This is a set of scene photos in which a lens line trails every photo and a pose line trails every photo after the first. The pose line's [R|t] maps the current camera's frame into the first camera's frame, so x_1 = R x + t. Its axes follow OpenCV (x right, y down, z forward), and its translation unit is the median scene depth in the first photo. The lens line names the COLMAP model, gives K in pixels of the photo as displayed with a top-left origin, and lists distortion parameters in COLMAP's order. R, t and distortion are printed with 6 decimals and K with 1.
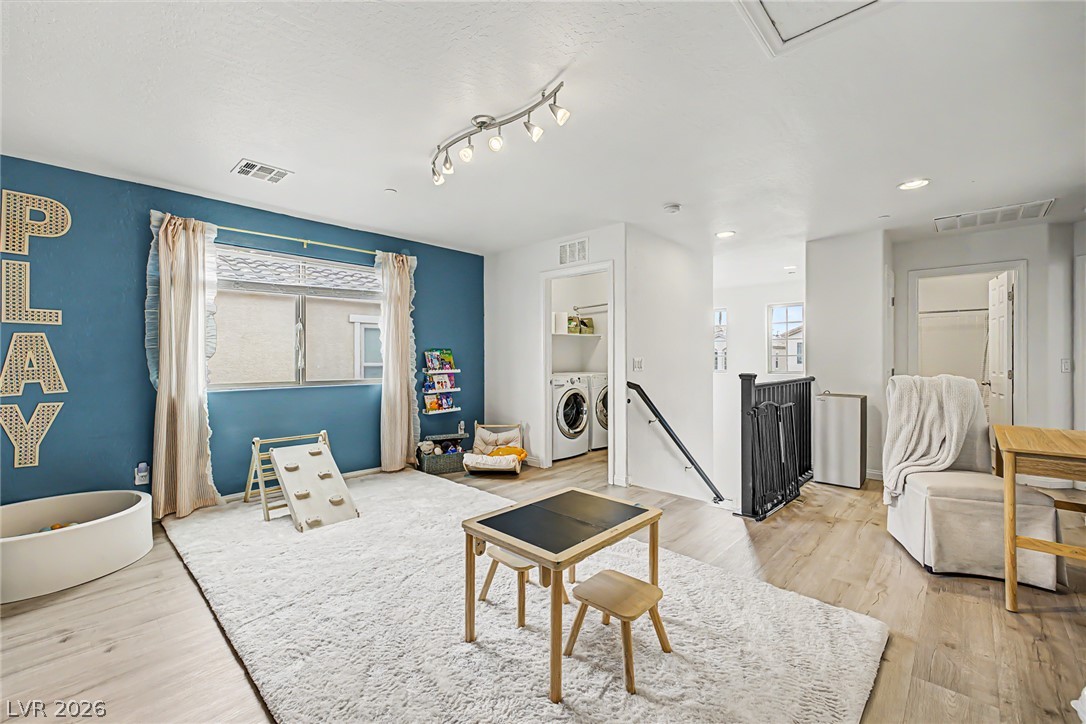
lens RADIAL K [[442.2, 0, 545.4], [0, 442.2, 359.8], [0, 0, 1]] dist [0.000189, 0.000138]
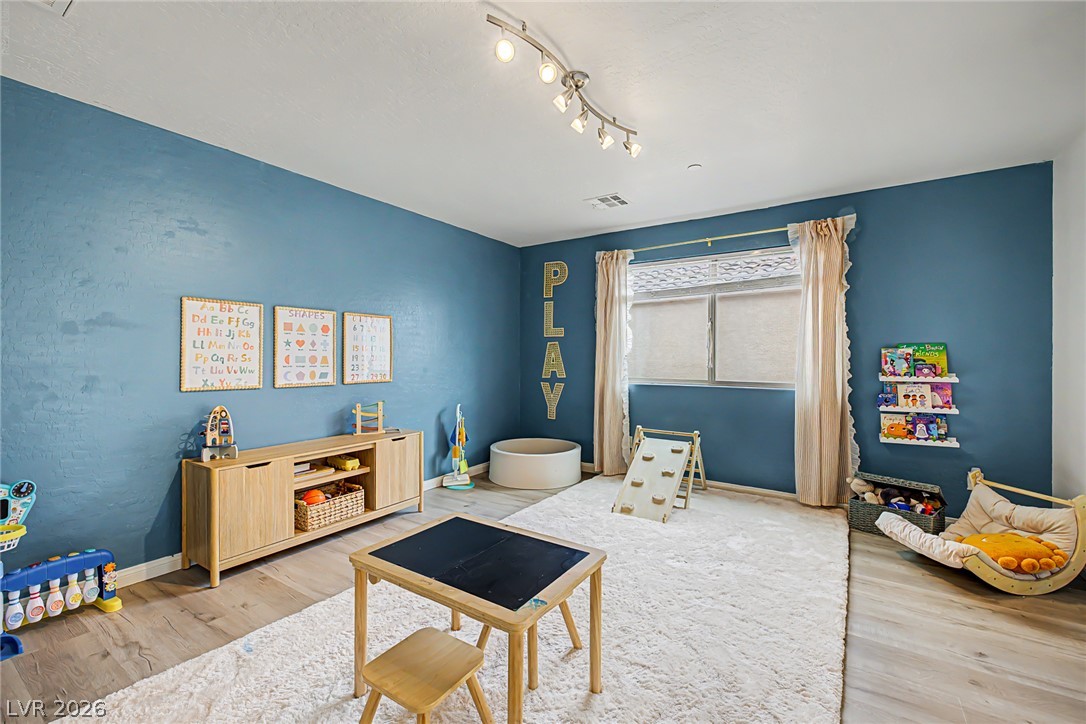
lens RADIAL K [[465.3, 0, 542.9], [0, 465.3, 357.8], [0, 0, 1]] dist [0.010786, -0.001173]
pose [[0.162702, 0.005924, -0.986657, 0.394072], [-0.005986, 0.999969, 0.005017, -0.004934], [0.986657, 0.005090, 0.162733, 0.423401]]
